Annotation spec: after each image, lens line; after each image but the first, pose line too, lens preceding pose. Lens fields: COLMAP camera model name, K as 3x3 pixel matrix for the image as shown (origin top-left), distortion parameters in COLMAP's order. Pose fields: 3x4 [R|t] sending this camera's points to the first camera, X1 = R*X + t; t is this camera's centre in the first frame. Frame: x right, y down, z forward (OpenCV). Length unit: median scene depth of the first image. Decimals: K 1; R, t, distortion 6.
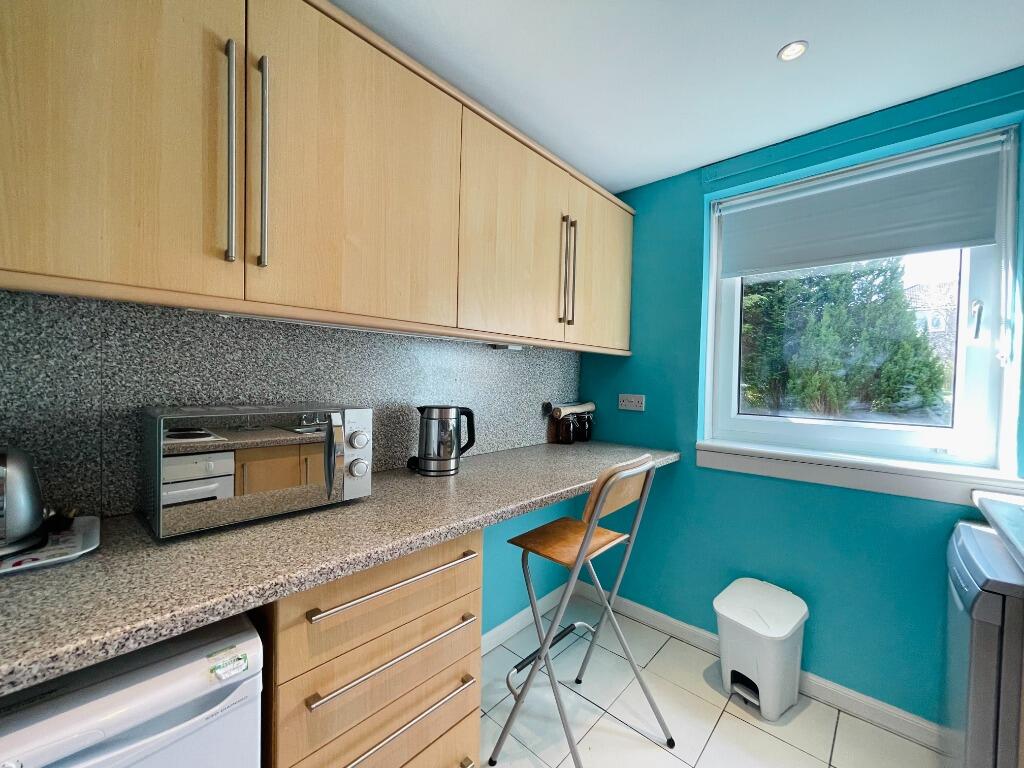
lens RADIAL K [[411.2, 0, 509.7], [0, 411.2, 385.5], [0, 0, 1]] dist [-0.001362, -0.000207]
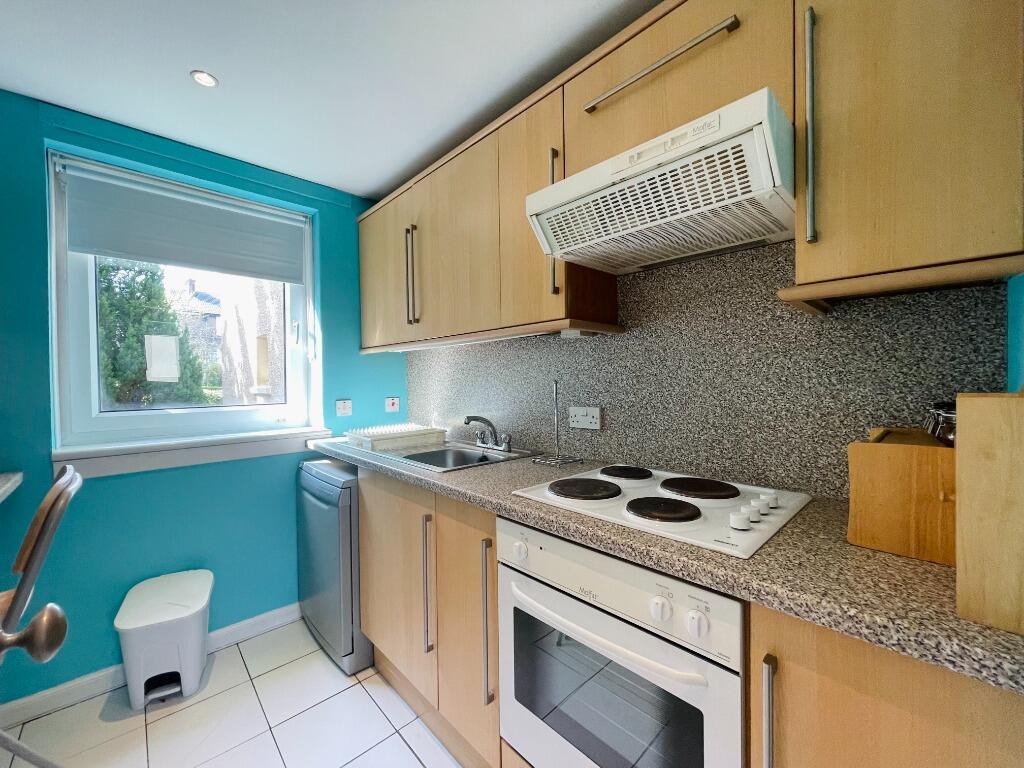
lens RADIAL K [[413.8, 0, 512.0], [0, 413.8, 384.0], [0, 0, 1]] dist [-0.011848, 0.000247]
pose [[0.070397, -0.033009, 0.996973, -0.307694], [0.029071, 0.999096, 0.031026, 0.008997], [-0.997095, 0.026799, 0.071293, 0.078346]]
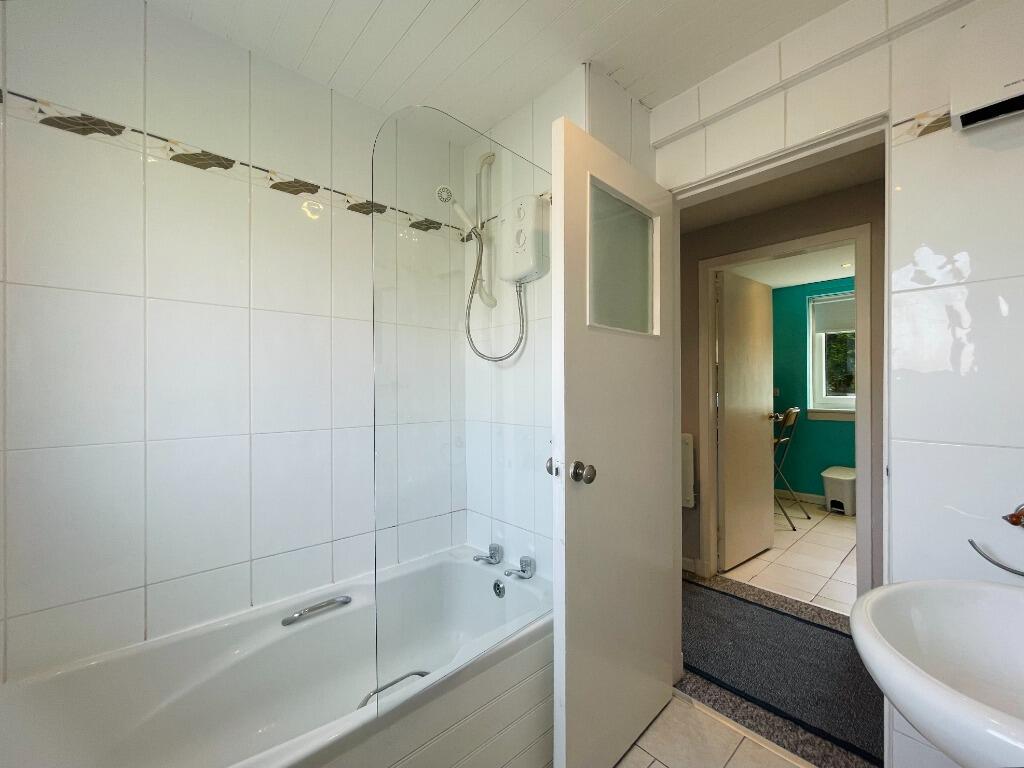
lens RADIAL K [[413.8, 0, 512.0], [0, 413.8, 384.0], [0, 0, 1]] dist [-0.011848, 0.000247]
pose [[0.994963, -0.026134, -0.096772, -1.057077], [0.023461, 0.999314, -0.028656, 0.036764], [0.097454, 0.026242, 0.994894, -1.575855]]
